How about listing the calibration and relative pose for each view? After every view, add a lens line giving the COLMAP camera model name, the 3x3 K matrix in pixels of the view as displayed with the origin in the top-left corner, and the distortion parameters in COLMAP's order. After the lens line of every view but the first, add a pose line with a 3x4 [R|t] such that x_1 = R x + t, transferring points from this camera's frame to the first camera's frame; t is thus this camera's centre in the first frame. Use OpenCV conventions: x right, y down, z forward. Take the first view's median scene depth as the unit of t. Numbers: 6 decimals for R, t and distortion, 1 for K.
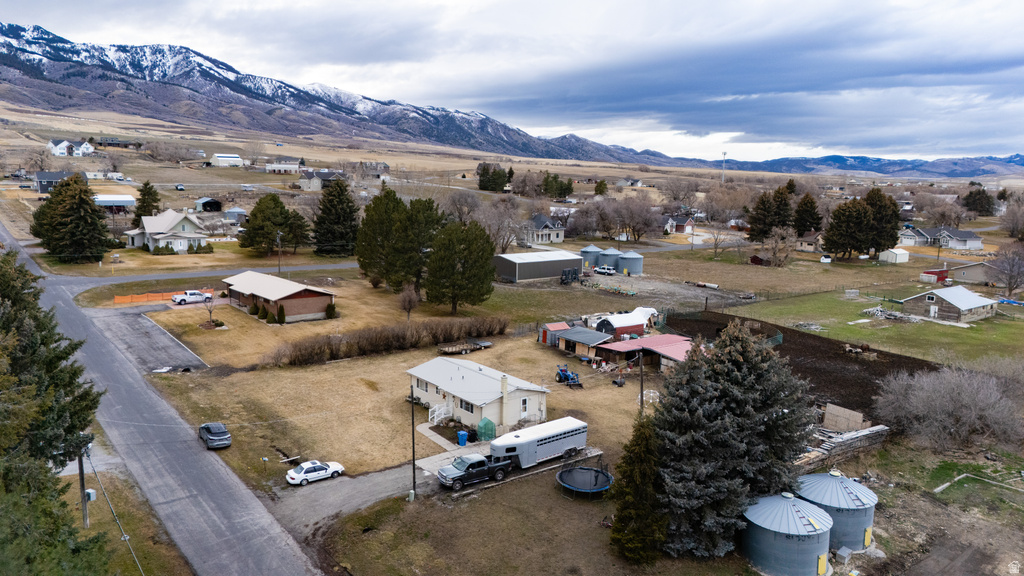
lens RADIAL K [[743.1, 0, 512.0], [0, 743.1, 288.0], [0, 0, 1]] dist [0.081447, -0.081272]
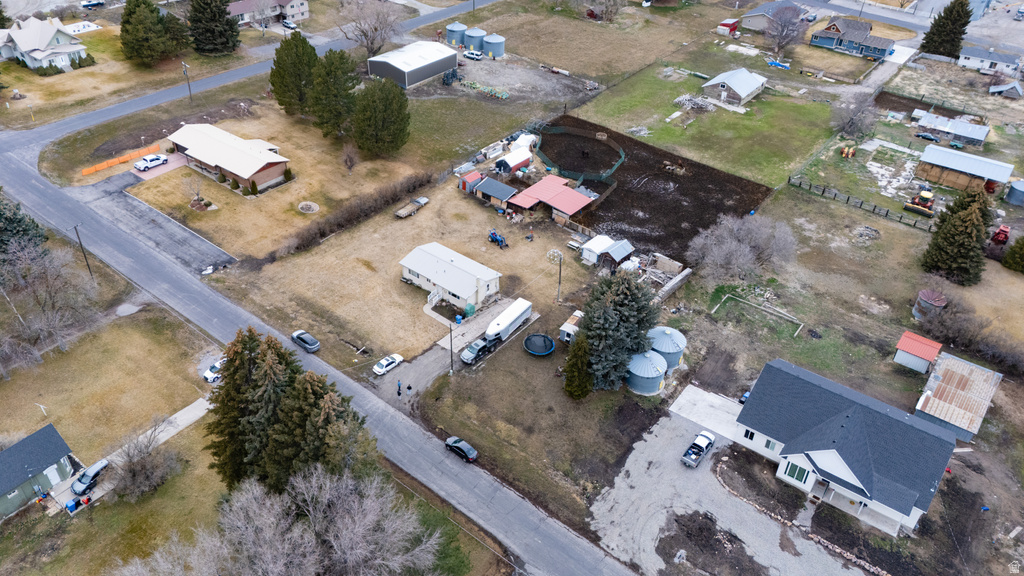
lens RADIAL K [[743.1, 0, 512.0], [0, 743.1, 288.0], [0, 0, 1]] dist [0.081447, -0.081272]
pose [[0.965814, -0.137946, 0.219485, -0.115230], [0.019280, 0.882542, 0.469838, -0.239766], [-0.258517, -0.449545, 0.855031, -0.155165]]
